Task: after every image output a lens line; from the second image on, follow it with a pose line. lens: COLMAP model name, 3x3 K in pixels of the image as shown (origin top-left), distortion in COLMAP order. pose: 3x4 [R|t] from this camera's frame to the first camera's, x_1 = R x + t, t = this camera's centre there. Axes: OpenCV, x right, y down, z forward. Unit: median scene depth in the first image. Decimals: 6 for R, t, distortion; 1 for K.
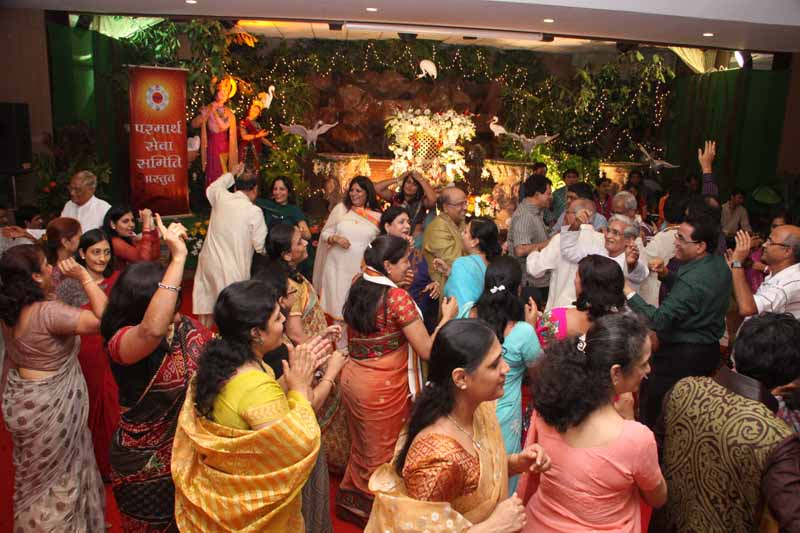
lens RADIAL K [[667.7, 0, 400.1], [0, 667.7, 267.0], [0, 0, 1]] dist [-0.116026, 0.075875]
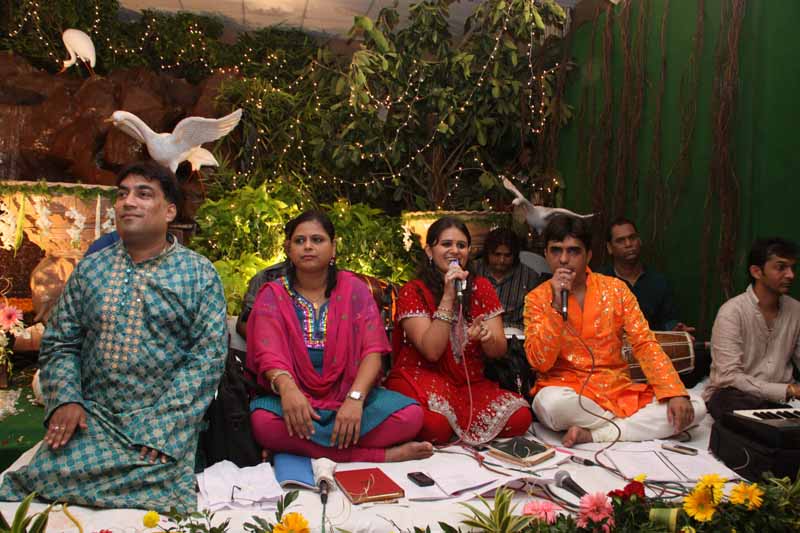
lens RADIAL K [[667.7, 0, 402.2], [0, 667.7, 264.2], [0, 0, 1]] dist [-0.116026, 0.075875]
pose [[0.992309, -0.014723, 0.122908, 0.242306], [0.035935, 0.984407, -0.172199, -0.052700], [-0.118456, 0.175291, 0.977365, 0.578906]]
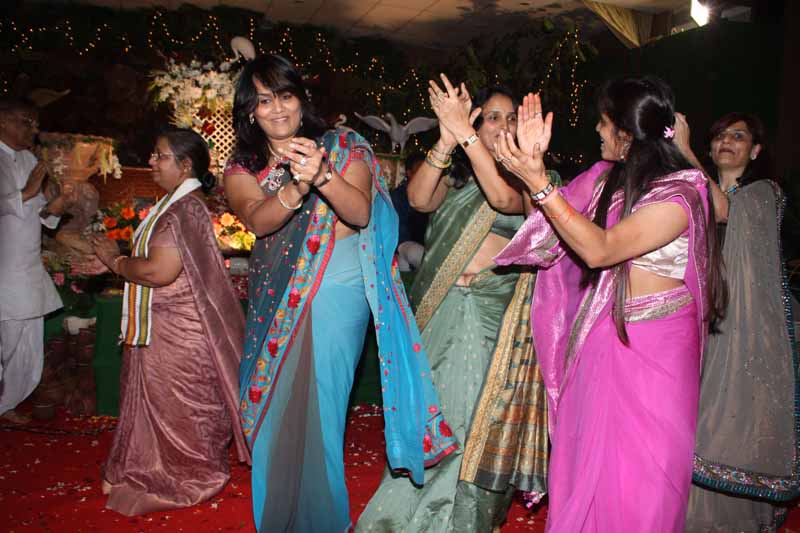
lens RADIAL K [[667.7, 0, 398.1], [0, 667.7, 266.2], [0, 0, 1]] dist [-0.116026, 0.075875]
pose [[0.974304, -0.016831, 0.224606, 0.046763], [0.043373, 0.992560, -0.113768, 0.005688], [-0.221020, 0.120587, 0.967786, 0.371413]]
